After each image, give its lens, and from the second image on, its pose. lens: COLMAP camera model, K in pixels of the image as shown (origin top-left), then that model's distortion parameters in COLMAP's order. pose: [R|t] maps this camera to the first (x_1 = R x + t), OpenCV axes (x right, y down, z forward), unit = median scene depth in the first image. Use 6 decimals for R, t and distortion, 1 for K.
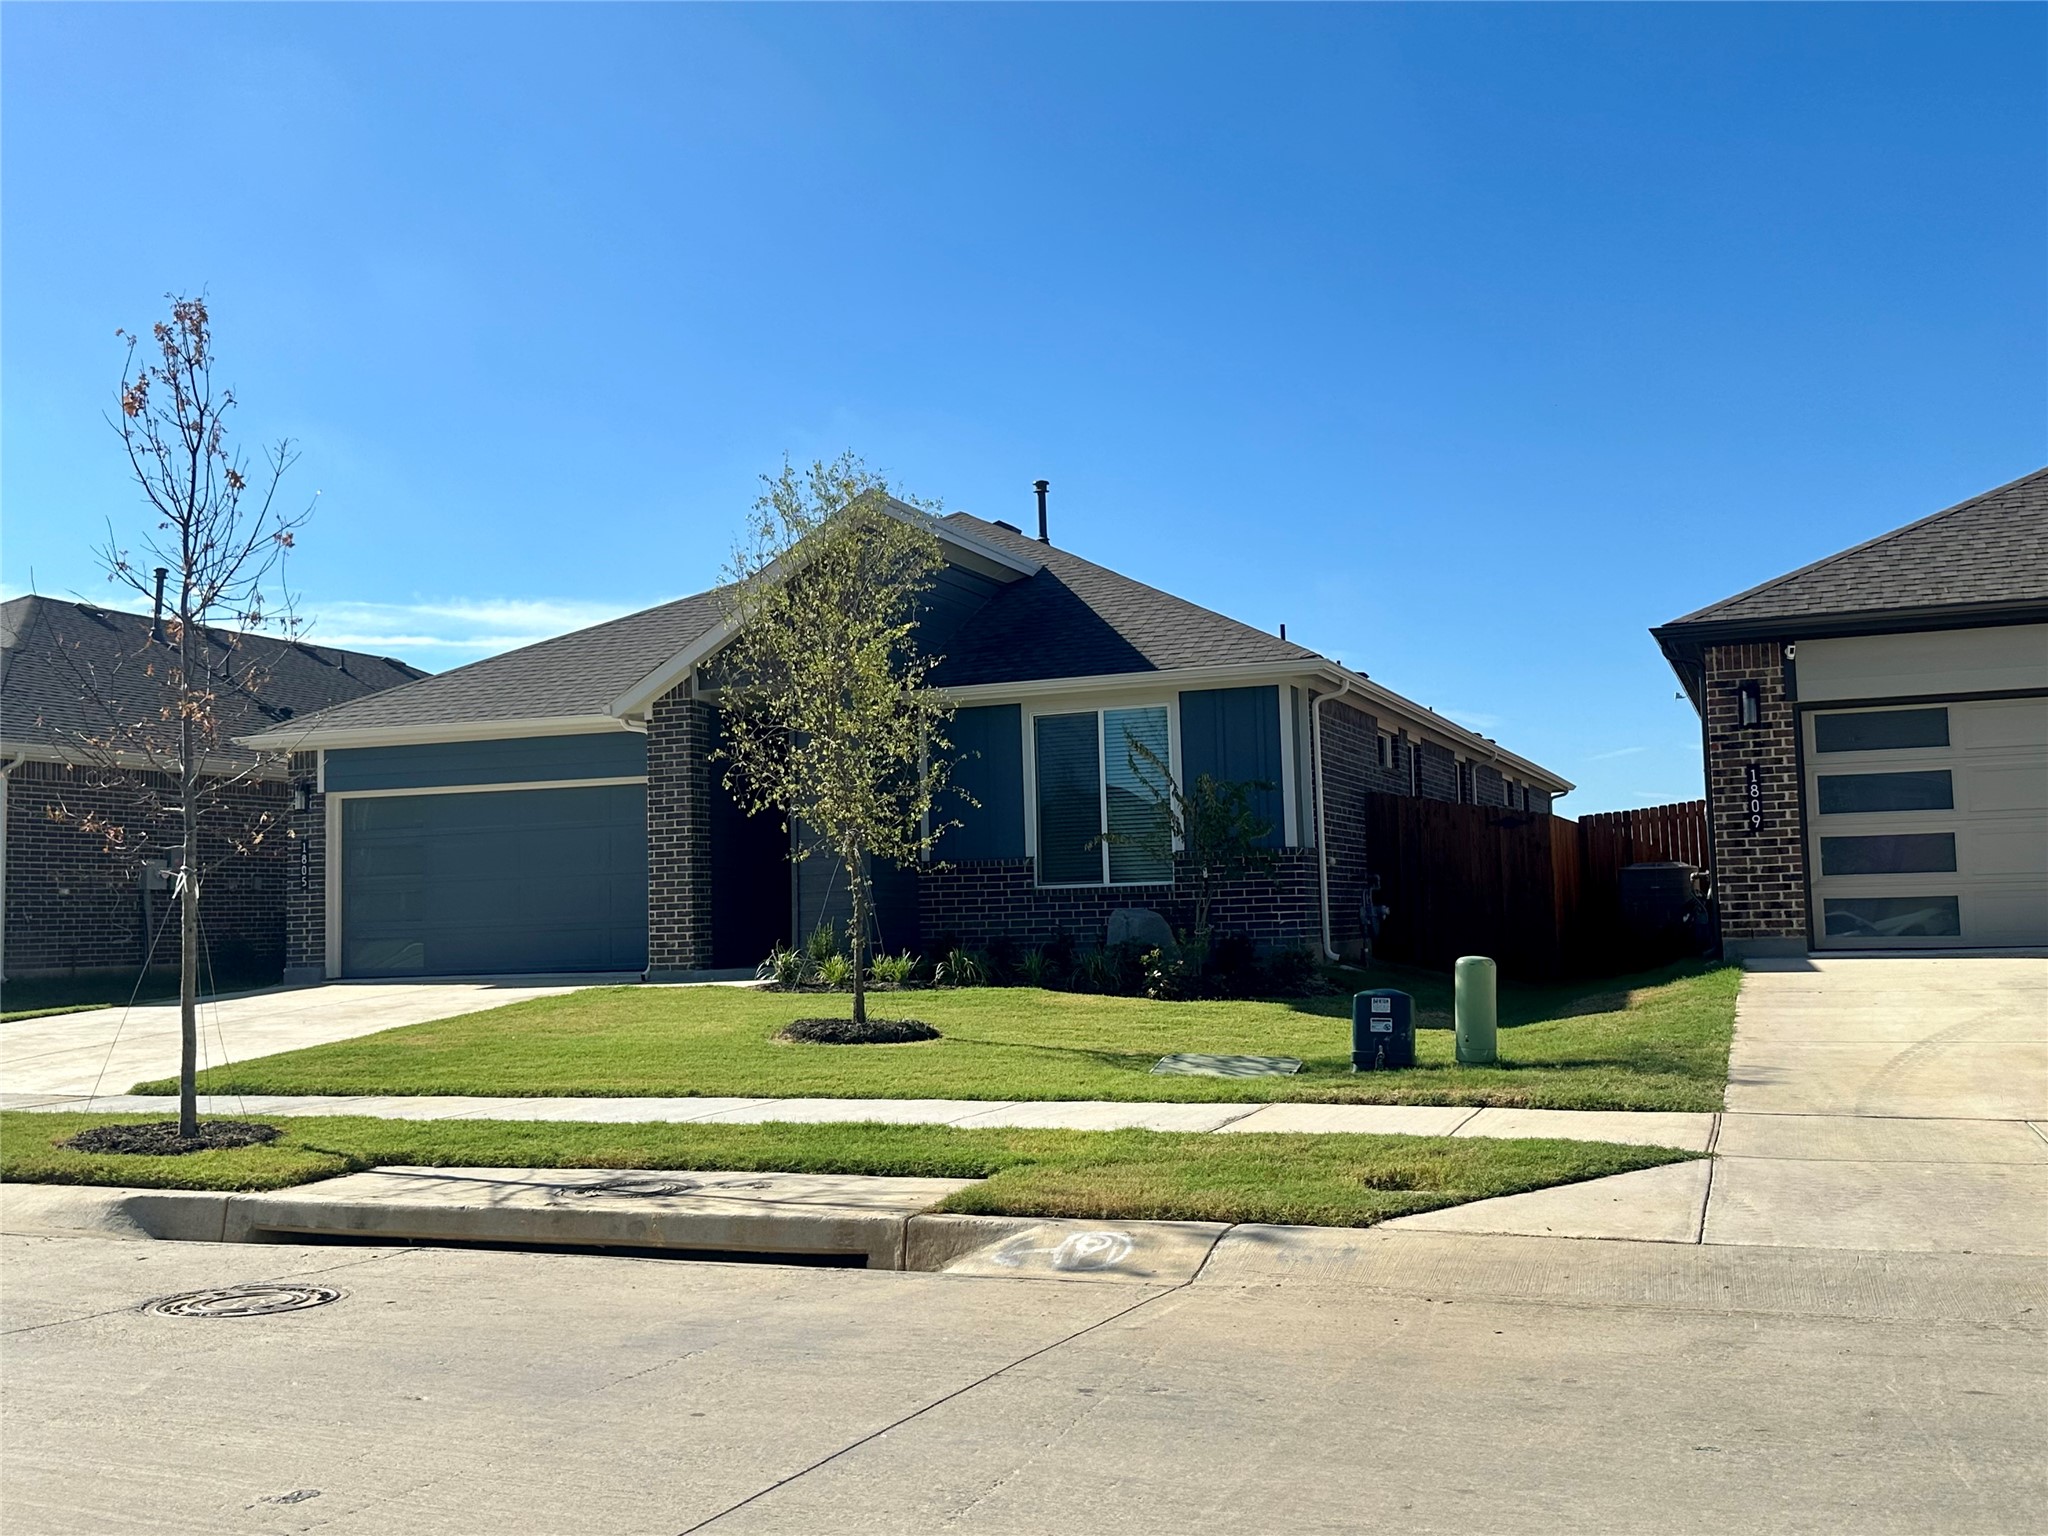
lens RADIAL K [[2010.4, 0, 1027.6], [0, 2010.4, 766.0], [0, 0, 1]] dist [0.261186, 0.000000]
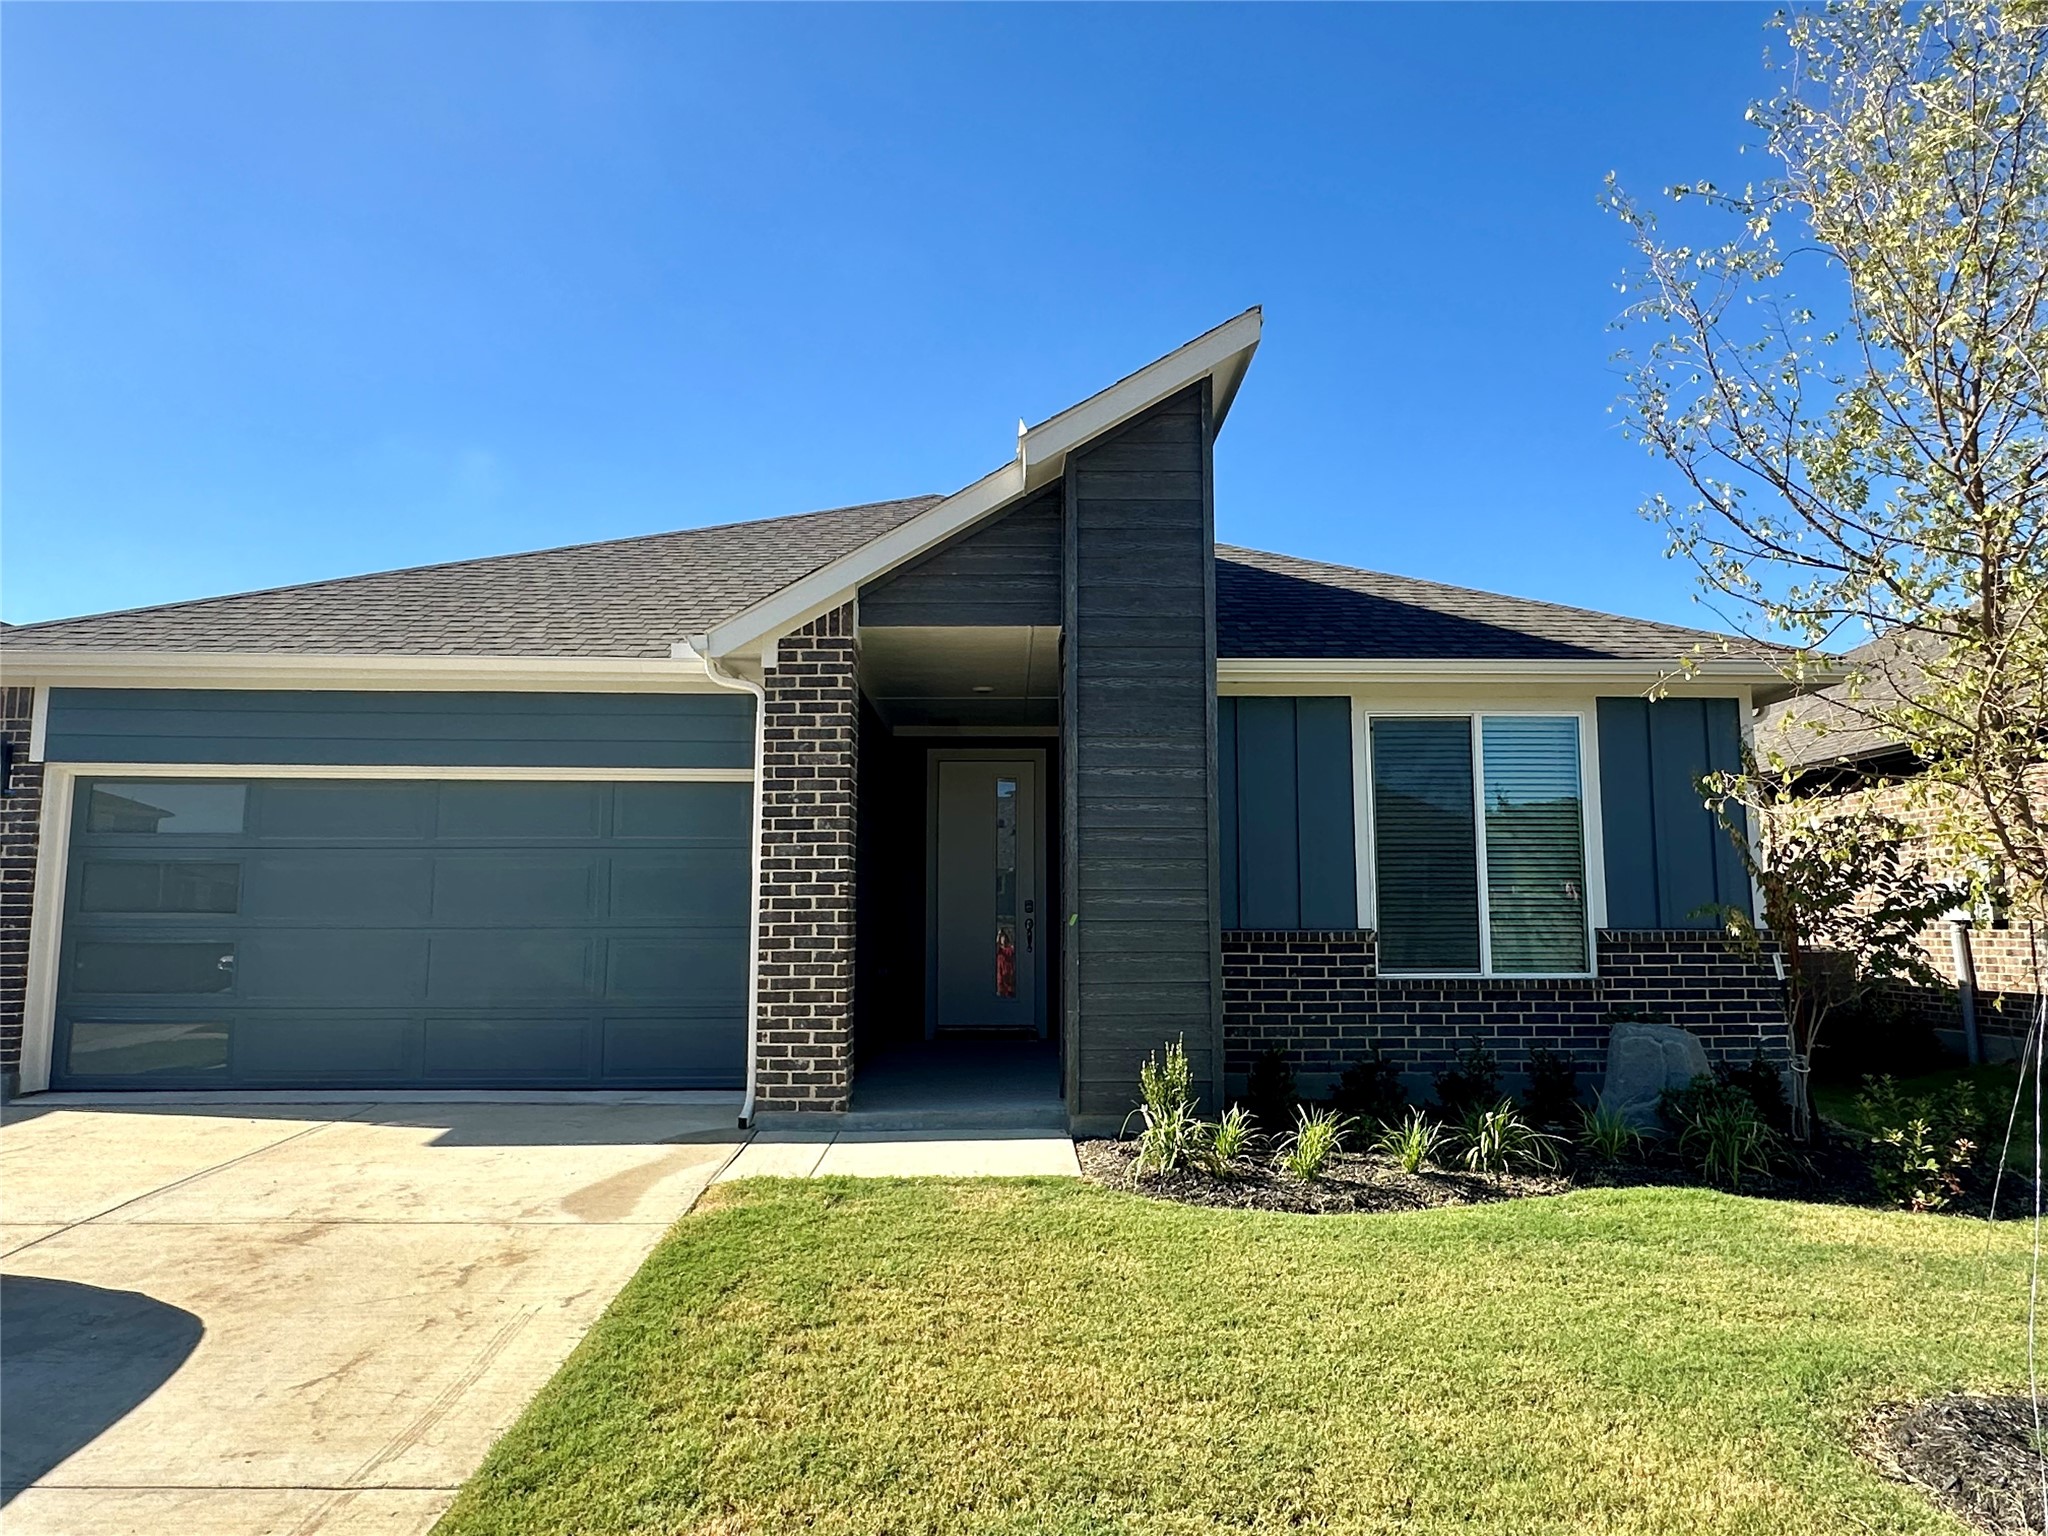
lens RADIAL K [[1302.9, 0, 1036.2], [0, 1302.9, 775.2], [0, 0, 1]] dist [0.002065, 0.001812]
pose [[0.913648, 0.072362, 0.400014, -0.265758], [-0.055592, 0.997025, -0.053386, 0.023303], [-0.402687, 0.026538, 0.914953, 0.638478]]
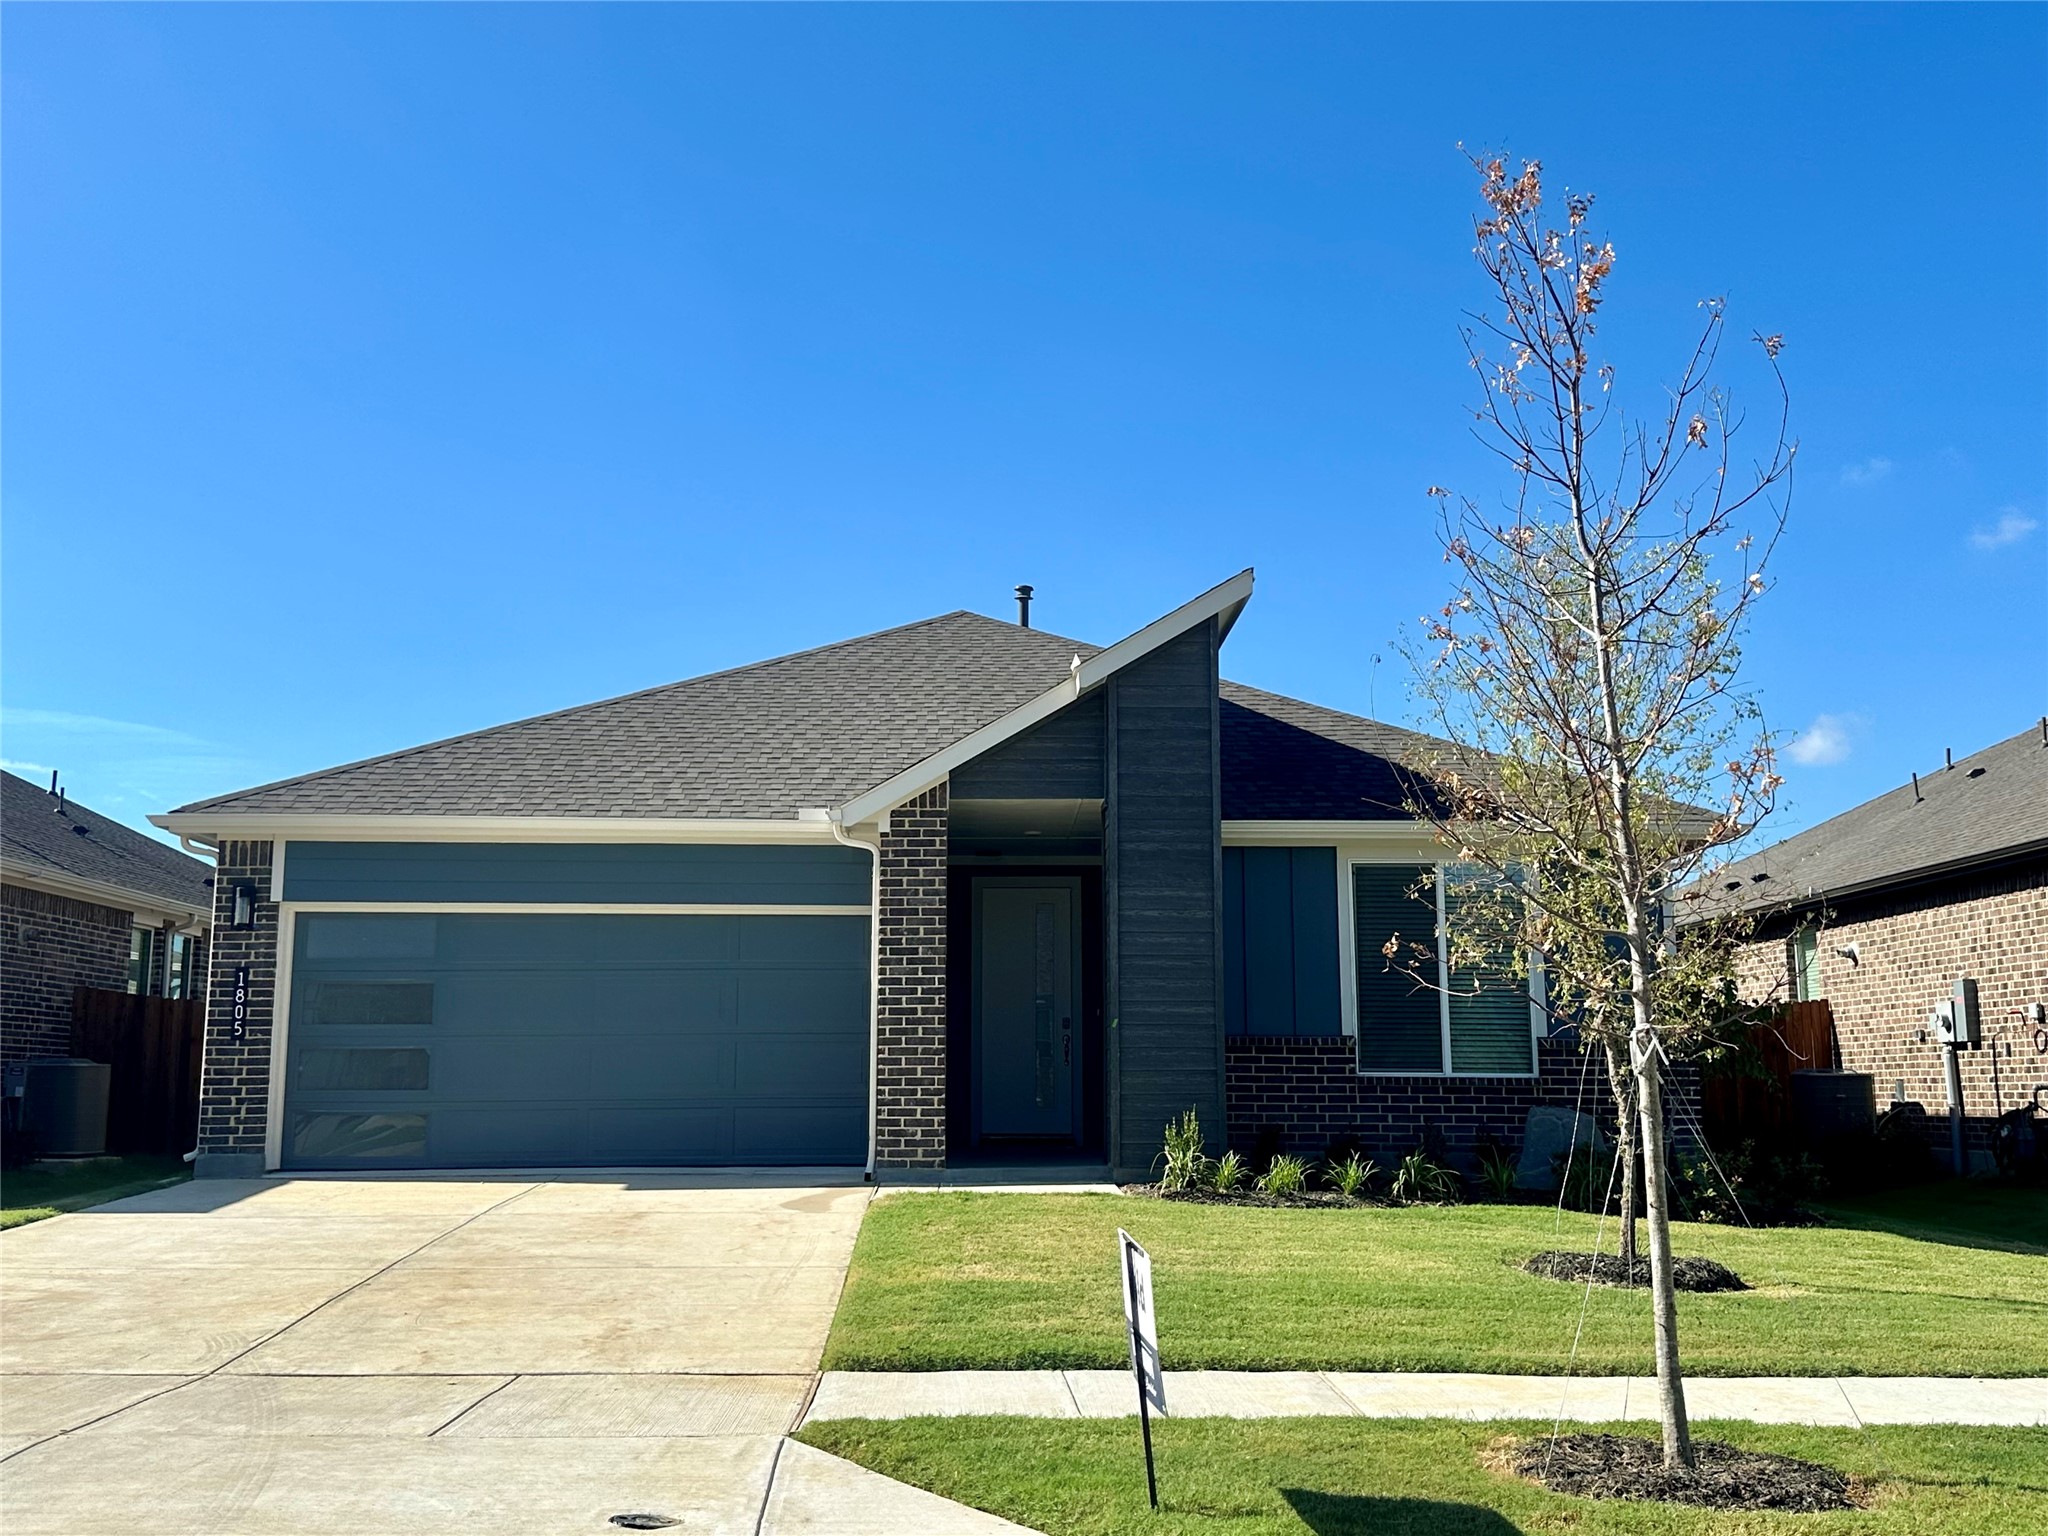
lens RADIAL K [[2102.3, 0, 1019.3], [0, 2102.3, 764.8], [0, 0, 1]] dist [0.115262, 0.000000]
pose [[0.912717, 0.089023, 0.398777, -0.461636], [-0.056549, 0.994106, -0.092497, 0.022281], [-0.404661, 0.061873, 0.912371, 0.261002]]
